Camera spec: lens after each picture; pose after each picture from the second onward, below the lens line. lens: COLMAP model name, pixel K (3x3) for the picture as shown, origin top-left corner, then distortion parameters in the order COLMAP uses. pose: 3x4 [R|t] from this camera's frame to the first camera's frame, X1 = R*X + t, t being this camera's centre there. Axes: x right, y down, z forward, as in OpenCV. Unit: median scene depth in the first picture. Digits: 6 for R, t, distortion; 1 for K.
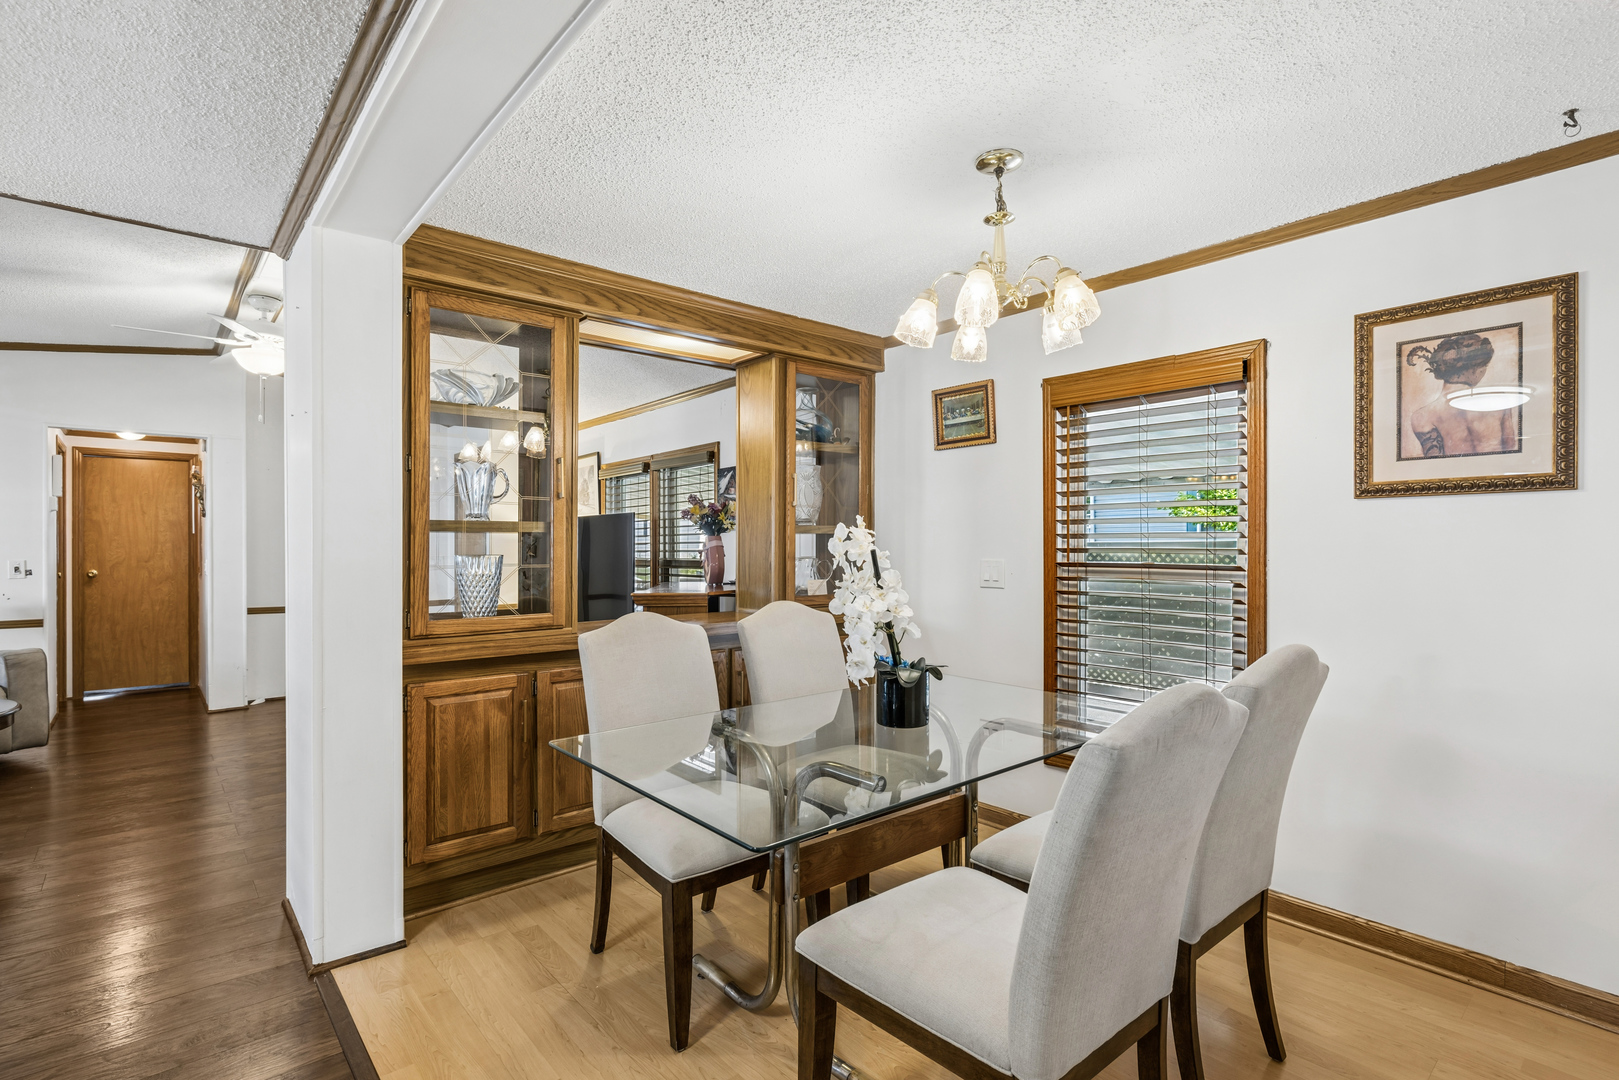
lens RADIAL K [[776.0, 0, 826.4], [0, 776.0, 545.0], [0, 0, 1]] dist [-0.004113, 0.000421]
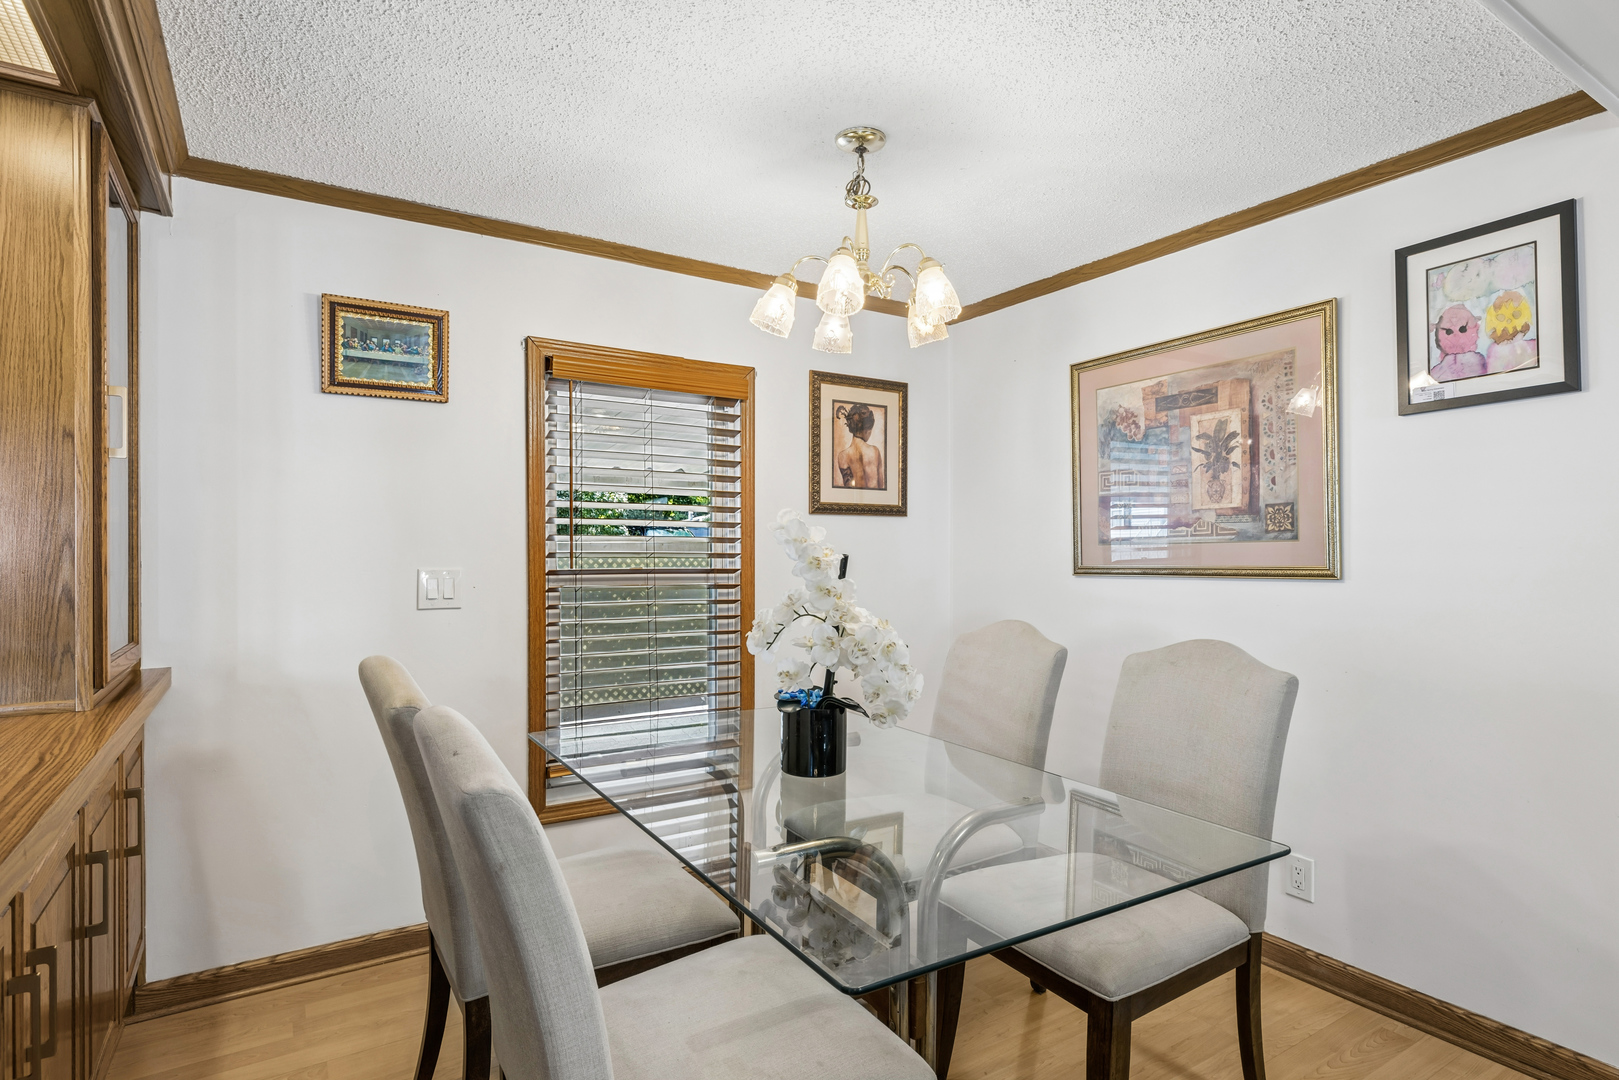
lens RADIAL K [[844.9, 0, 807.4], [0, 844.9, 543.8], [0, 0, 1]] dist [-0.002870, 0.001397]
pose [[0.159270, 0.008898, 0.987195, -0.719667], [-0.006477, 0.999947, -0.007968, 0.000780], [-0.987214, -0.005125, 0.159319, 0.816641]]
